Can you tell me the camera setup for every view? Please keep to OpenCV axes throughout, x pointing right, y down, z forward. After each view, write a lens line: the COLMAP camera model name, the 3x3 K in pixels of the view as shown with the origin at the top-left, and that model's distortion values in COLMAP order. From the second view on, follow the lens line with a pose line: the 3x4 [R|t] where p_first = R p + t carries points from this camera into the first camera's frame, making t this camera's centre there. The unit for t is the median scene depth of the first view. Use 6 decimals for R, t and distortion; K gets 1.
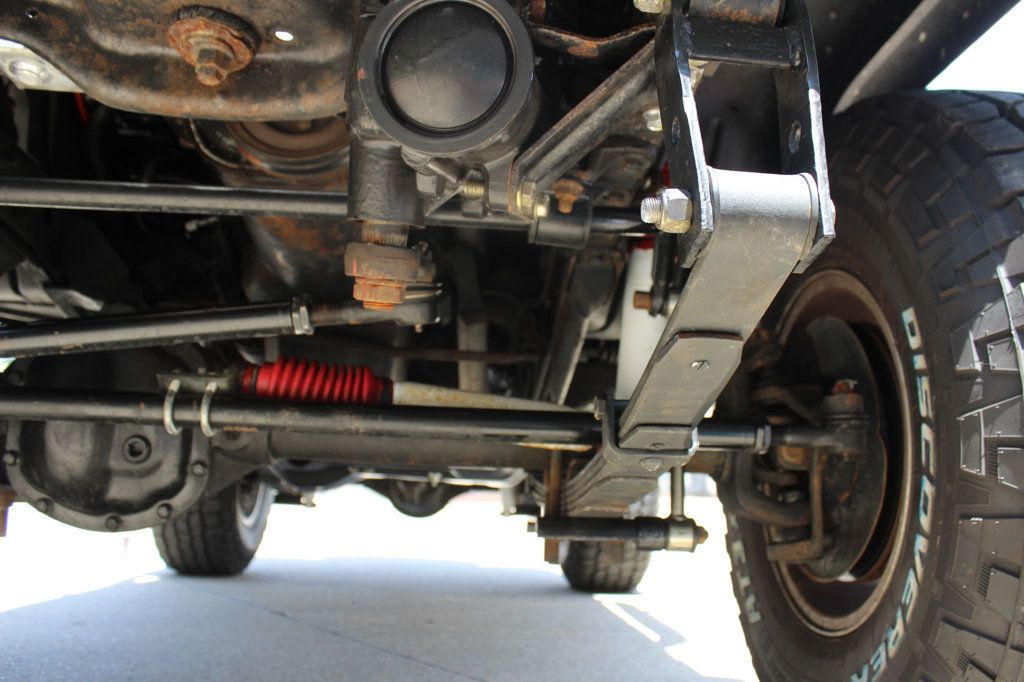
lens RADIAL K [[849.8, 0, 508.6], [0, 849.8, 338.9], [0, 0, 1]] dist [-0.168577, 0.151257]
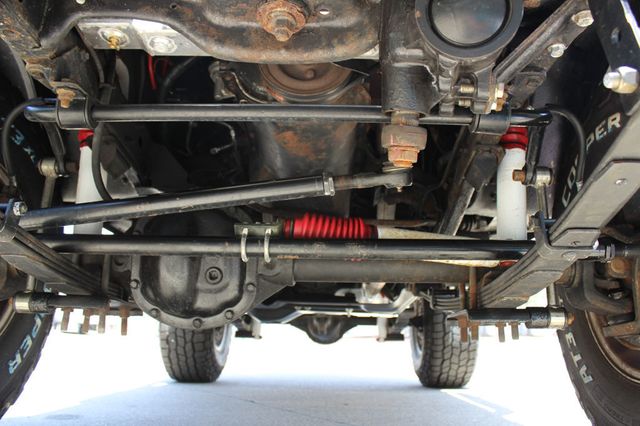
lens RADIAL K [[531.2, 0, 349.3], [0, 531.2, 195.7], [0, 0, 1]] dist [-0.168577, 0.151257]
pose [[0.997957, -0.035211, -0.053320, -0.137118], [0.031716, 0.997379, -0.065035, 0.057196], [0.055470, 0.063211, 0.996457, -0.018054]]
